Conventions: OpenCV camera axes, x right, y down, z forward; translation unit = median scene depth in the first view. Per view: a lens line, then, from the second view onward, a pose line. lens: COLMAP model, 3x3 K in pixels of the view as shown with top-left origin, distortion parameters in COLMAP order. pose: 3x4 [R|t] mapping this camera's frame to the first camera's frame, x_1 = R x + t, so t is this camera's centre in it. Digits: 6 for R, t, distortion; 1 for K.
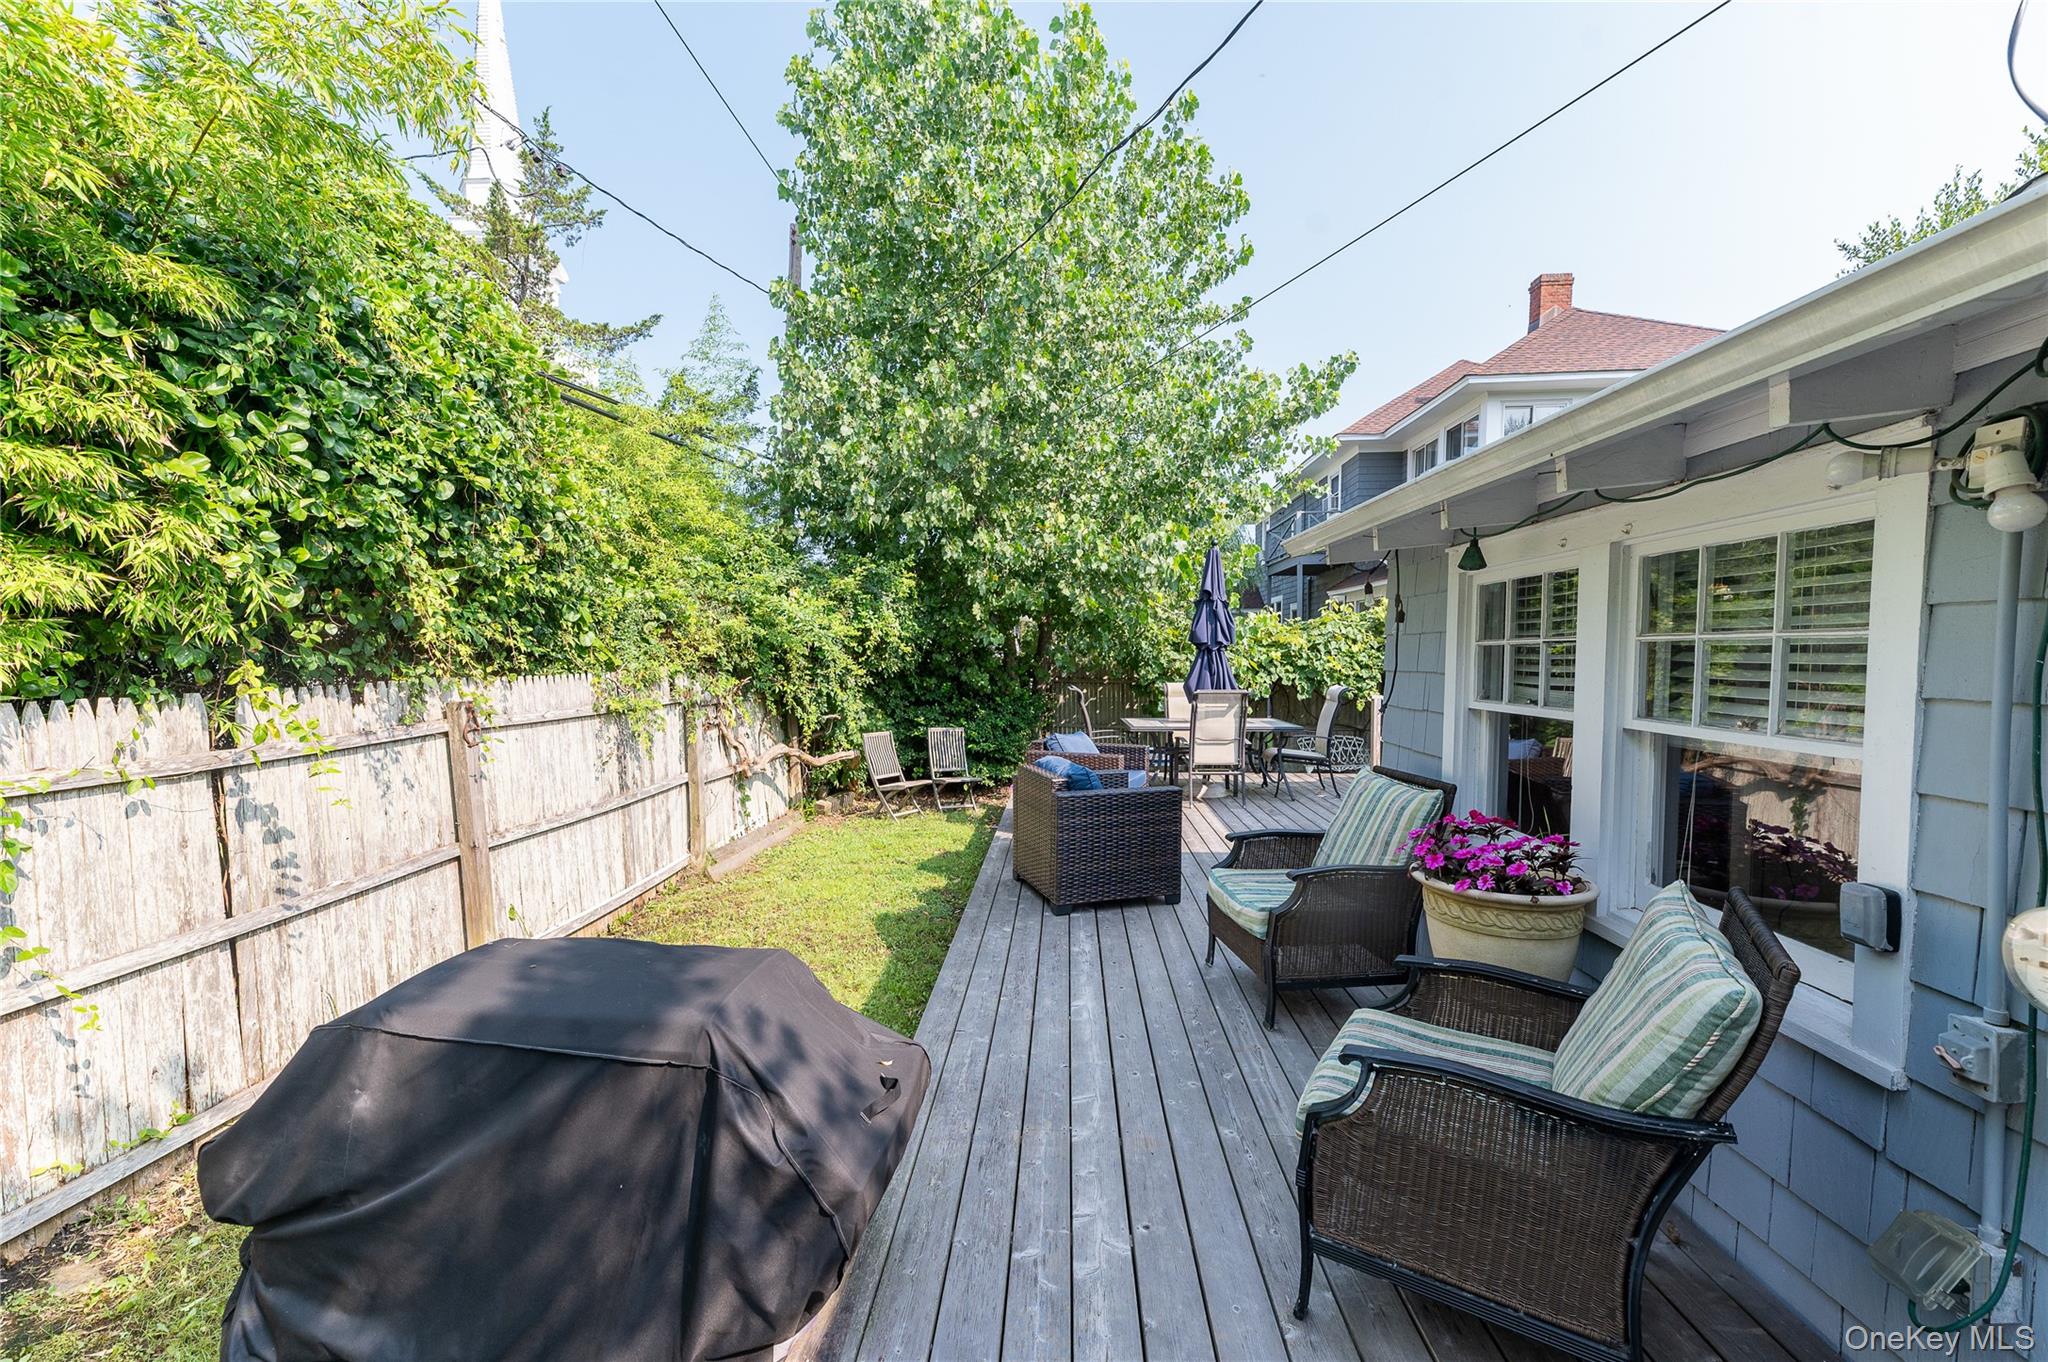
lens RADIAL K [[830.4, 0, 1009.7], [0, 830.4, 672.5], [0, 0, 1]] dist [-0.004175, -0.000967]
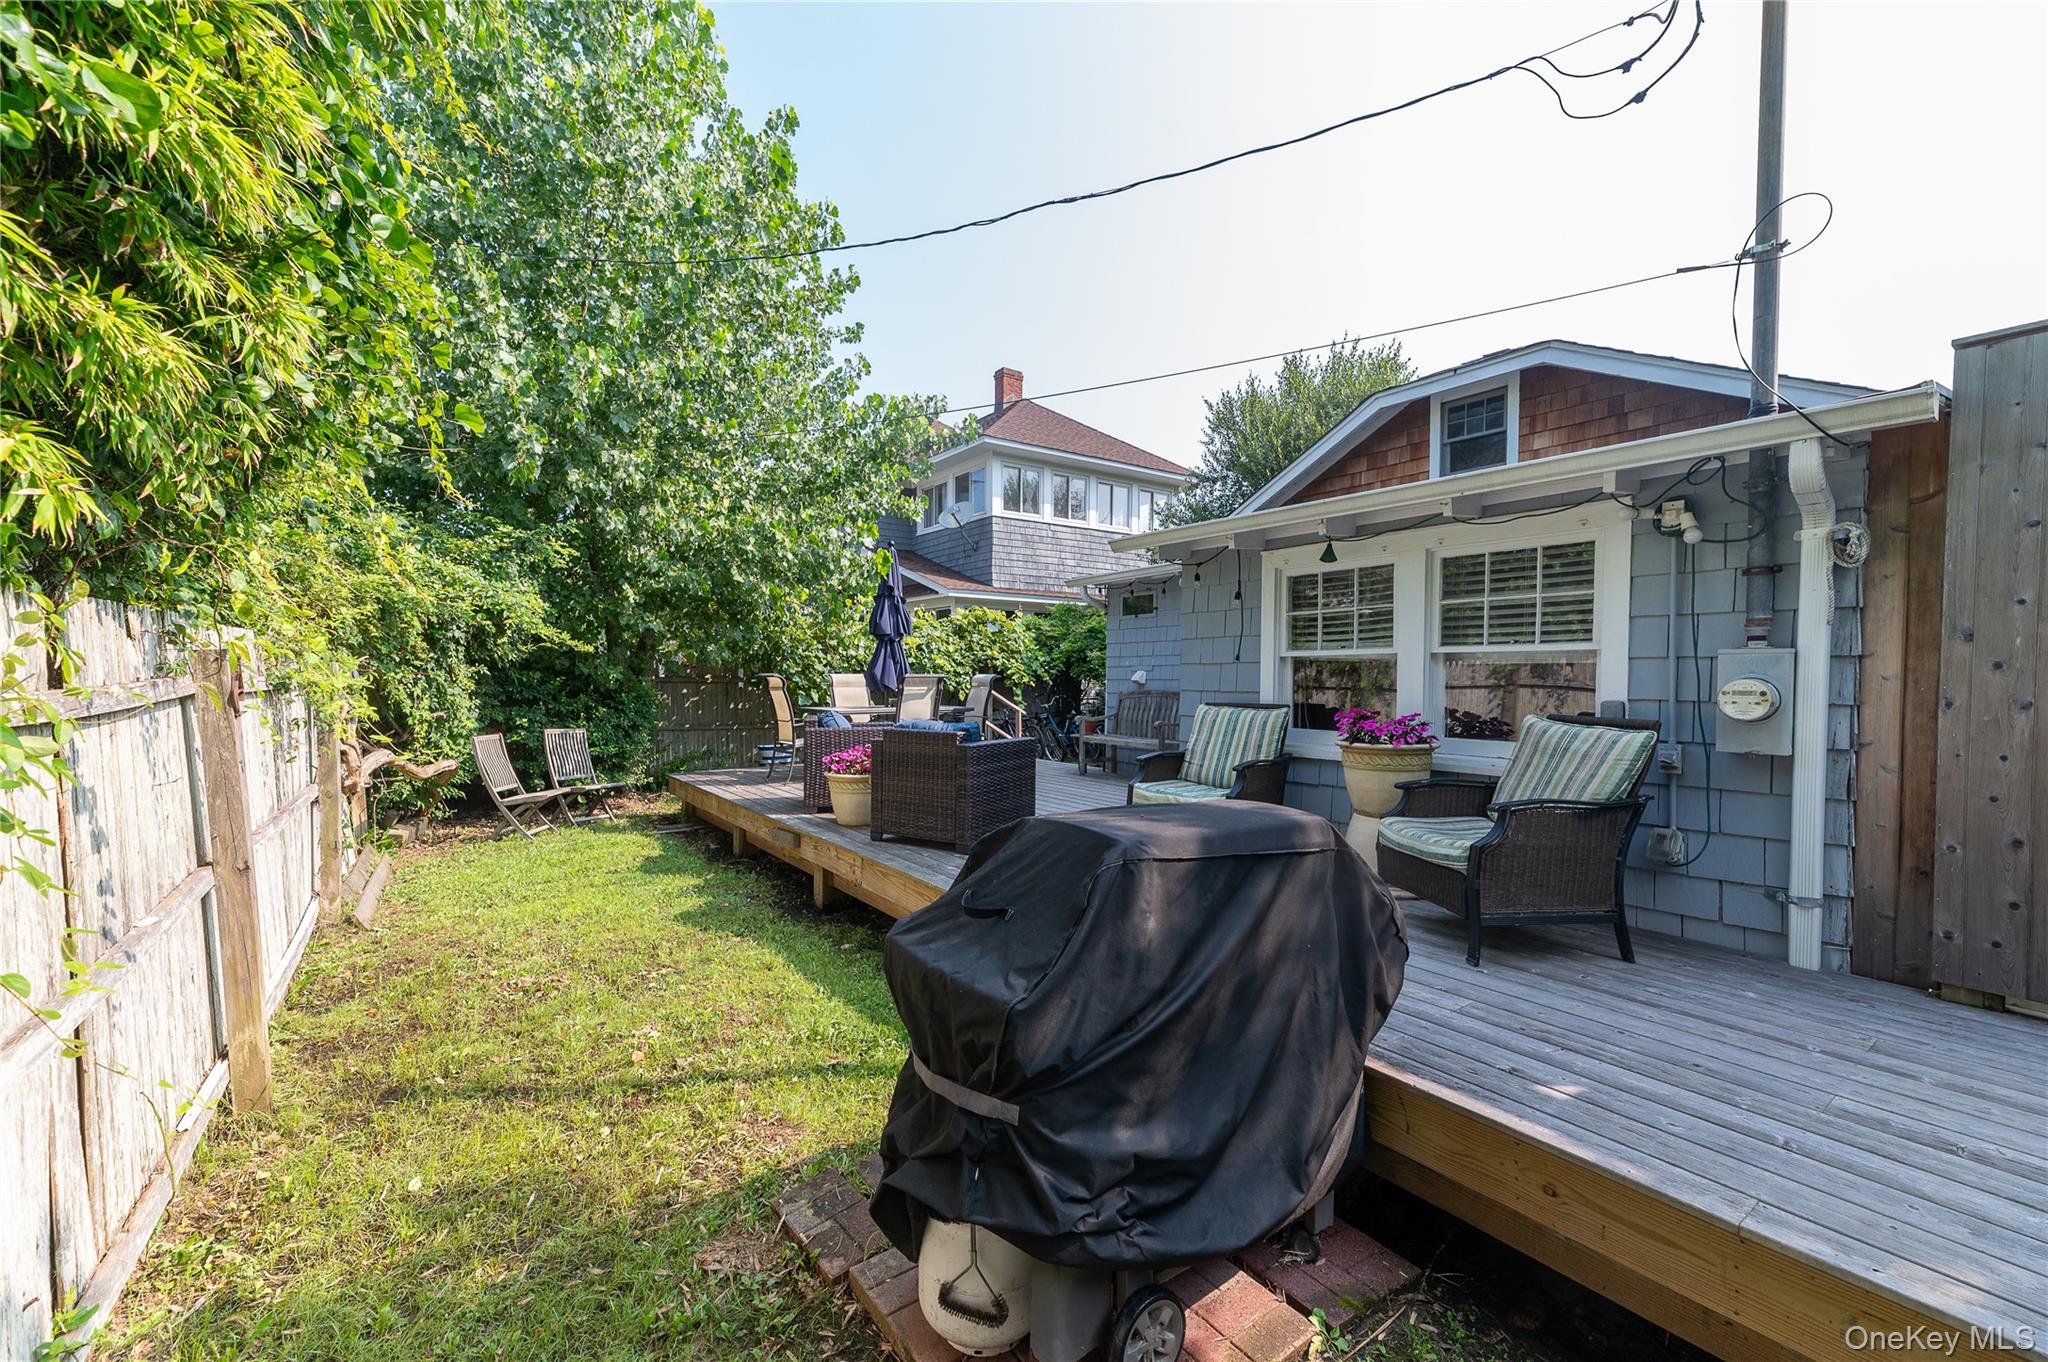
lens RADIAL K [[830.4, 0, 1018.4], [0, 830.4, 680.0], [0, 0, 1]] dist [-0.004175, -0.000967]
pose [[0.763337, 0.002527, 0.645996, -0.302335], [0.010877, 0.999800, -0.016763, 0.039755], [-0.645909, 0.019822, 0.763157, 0.053733]]
